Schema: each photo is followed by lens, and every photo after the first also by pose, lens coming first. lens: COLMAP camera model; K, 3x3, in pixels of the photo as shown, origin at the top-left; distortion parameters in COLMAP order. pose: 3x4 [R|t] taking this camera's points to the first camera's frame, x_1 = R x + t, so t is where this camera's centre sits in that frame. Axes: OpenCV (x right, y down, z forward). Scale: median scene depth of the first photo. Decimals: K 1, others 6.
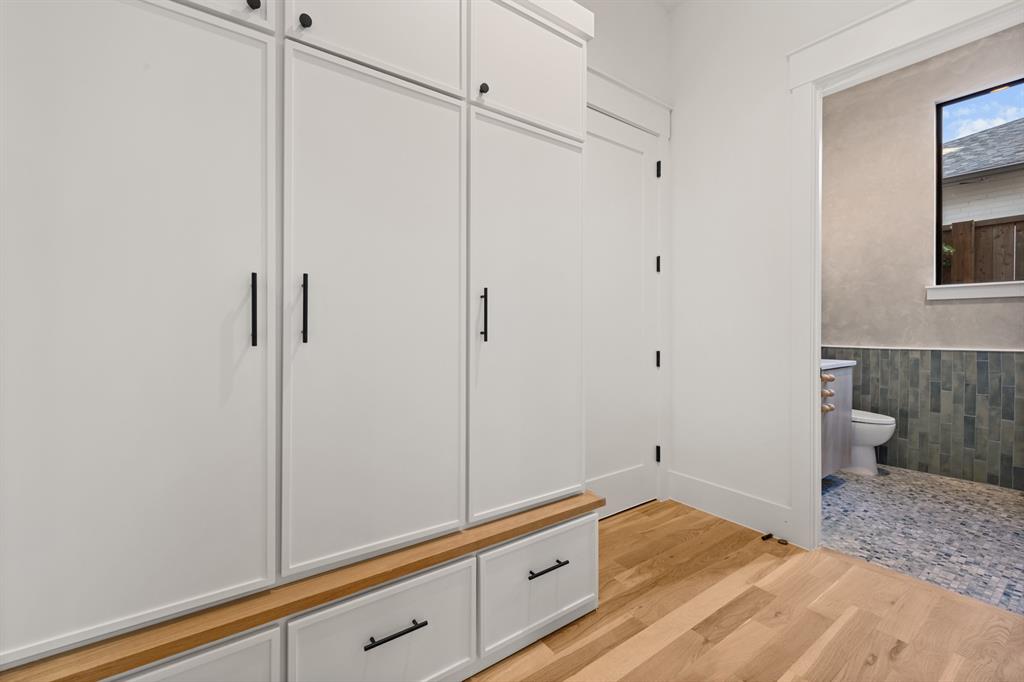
lens RADIAL K [[424.7, 0, 514.8], [0, 424.7, 333.5], [0, 0, 1]] dist [0.002799, 0.000157]
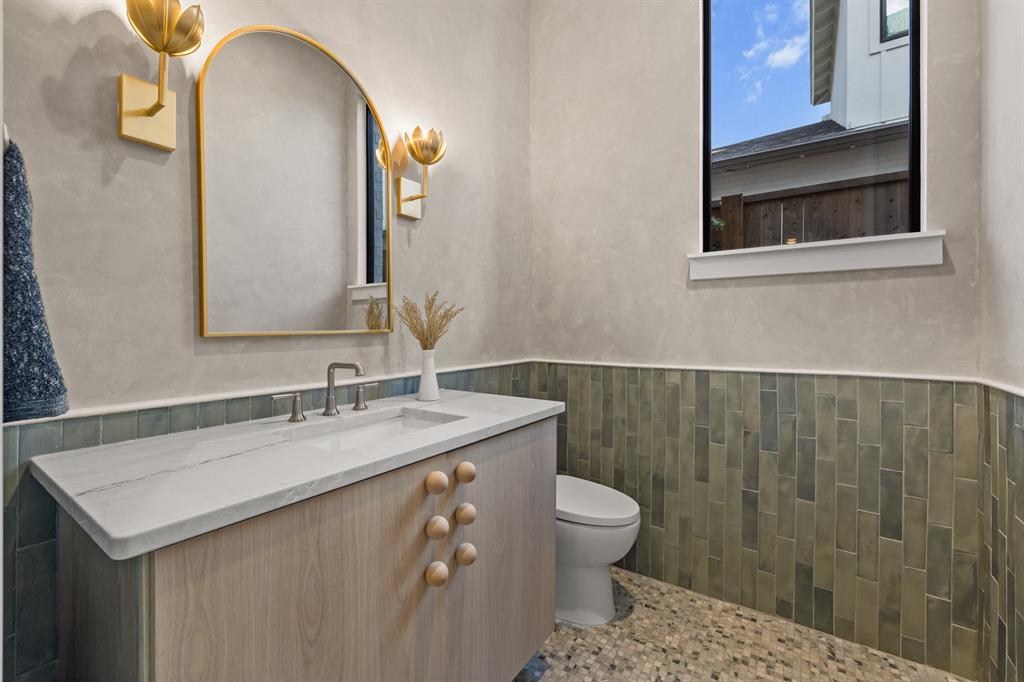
lens RADIAL K [[424.7, 0, 509.8], [0, 424.7, 336.6], [0, 0, 1]] dist [0.002799, 0.000157]
pose [[0.941614, -0.003692, 0.336675, 0.560800], [0.002865, 0.999992, 0.002953, -0.006869], [-0.336683, -0.001816, 0.941616, 0.557893]]
